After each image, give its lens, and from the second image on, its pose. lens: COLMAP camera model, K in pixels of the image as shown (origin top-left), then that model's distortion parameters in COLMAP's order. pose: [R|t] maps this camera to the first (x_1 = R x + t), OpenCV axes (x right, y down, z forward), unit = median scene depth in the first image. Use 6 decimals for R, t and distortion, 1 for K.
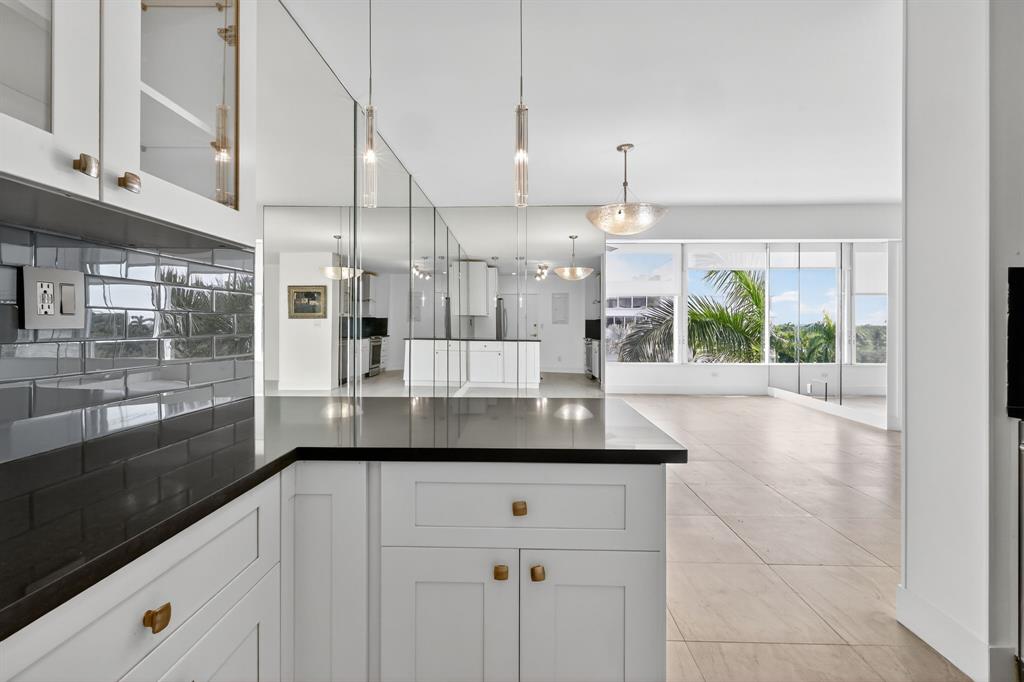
lens RADIAL K [[475.7, 0, 512.6], [0, 475.7, 335.0], [0, 0, 1]] dist [-0.004206, -0.000441]
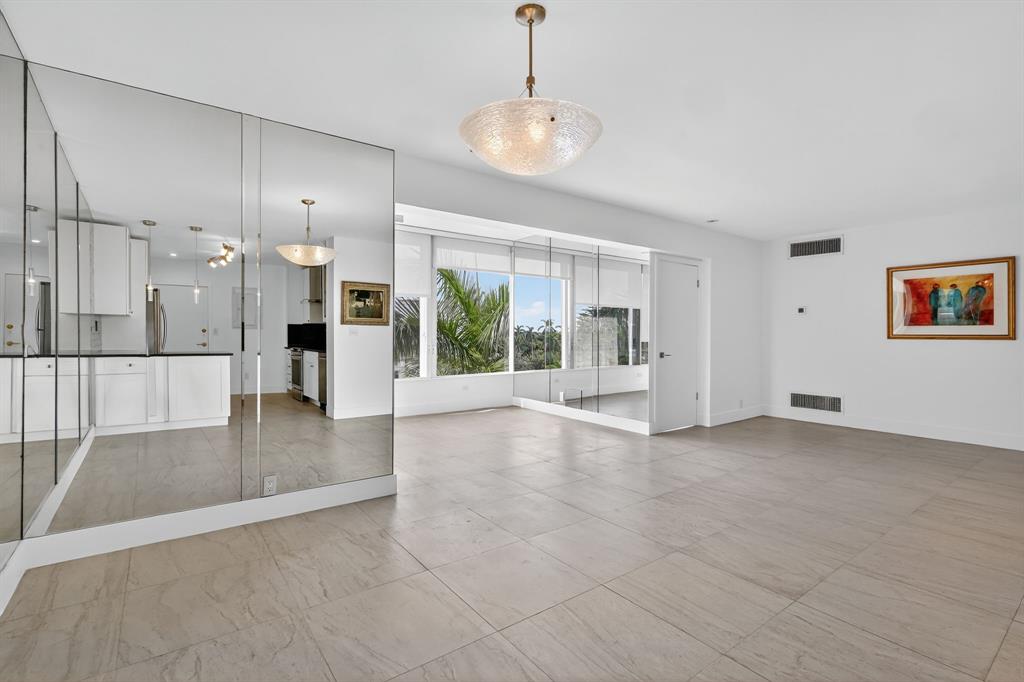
lens RADIAL K [[475.7, 0, 507.6], [0, 475.7, 336.6], [0, 0, 1]] dist [-0.004206, -0.000441]
pose [[0.787918, -0.003145, 0.615772, -0.049635], [0.008314, 0.999950, -0.005532, -0.005620], [-0.615724, 0.009478, 0.787905, 0.225549]]
